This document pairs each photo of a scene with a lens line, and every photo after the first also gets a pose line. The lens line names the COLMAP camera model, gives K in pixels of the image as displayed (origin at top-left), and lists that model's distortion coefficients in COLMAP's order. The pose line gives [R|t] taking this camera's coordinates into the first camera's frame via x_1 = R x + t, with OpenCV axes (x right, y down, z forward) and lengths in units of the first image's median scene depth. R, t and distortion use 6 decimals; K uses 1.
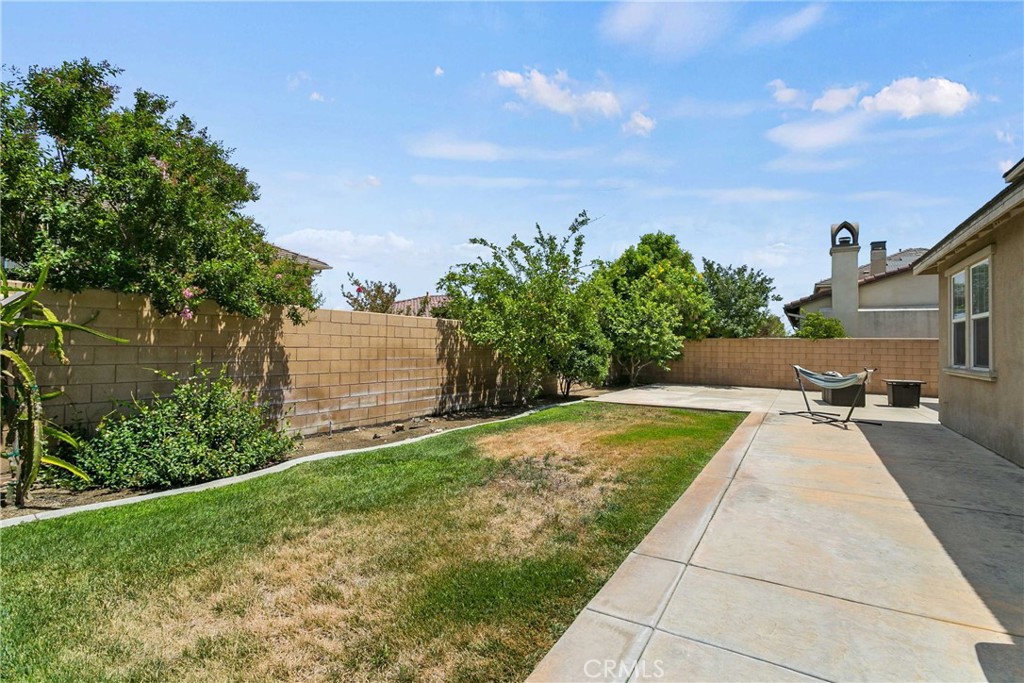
lens RADIAL K [[495.9, 0, 509.6], [0, 495.9, 321.1], [0, 0, 1]] dist [0.001825, 0.000023]
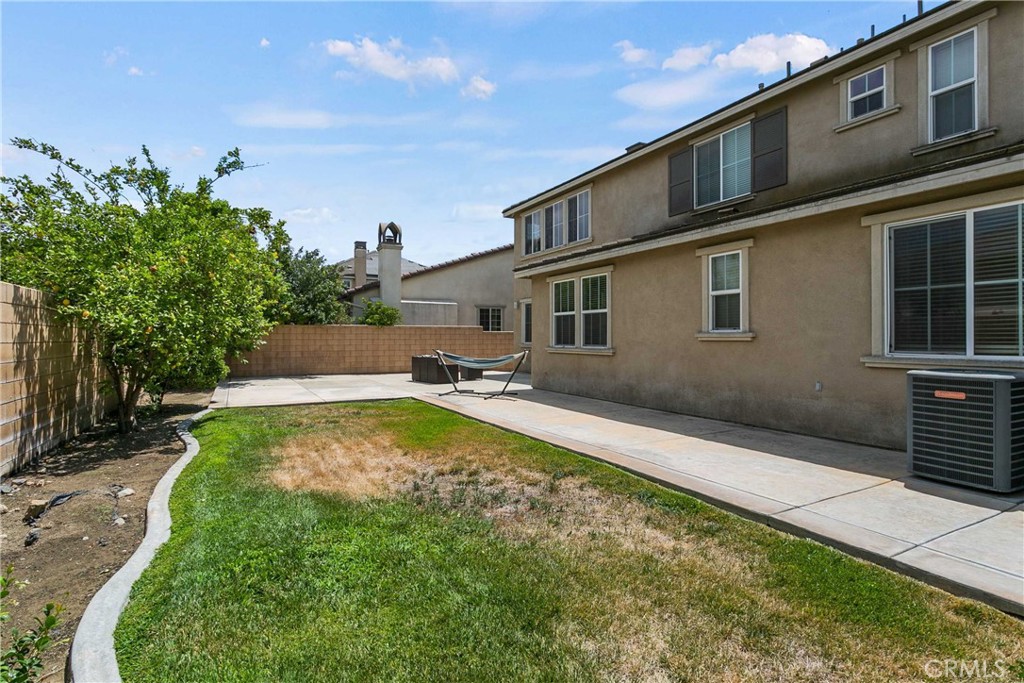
lens RADIAL K [[509.2, 0, 513.4], [0, 509.2, 338.6], [0, 0, 1]] dist [-0.004050, -0.000746]
pose [[0.514341, -0.017460, 0.857408, -0.206343], [-0.035188, 0.998521, 0.041443, 0.006926], [-0.856863, -0.051486, 0.512966, 0.183248]]
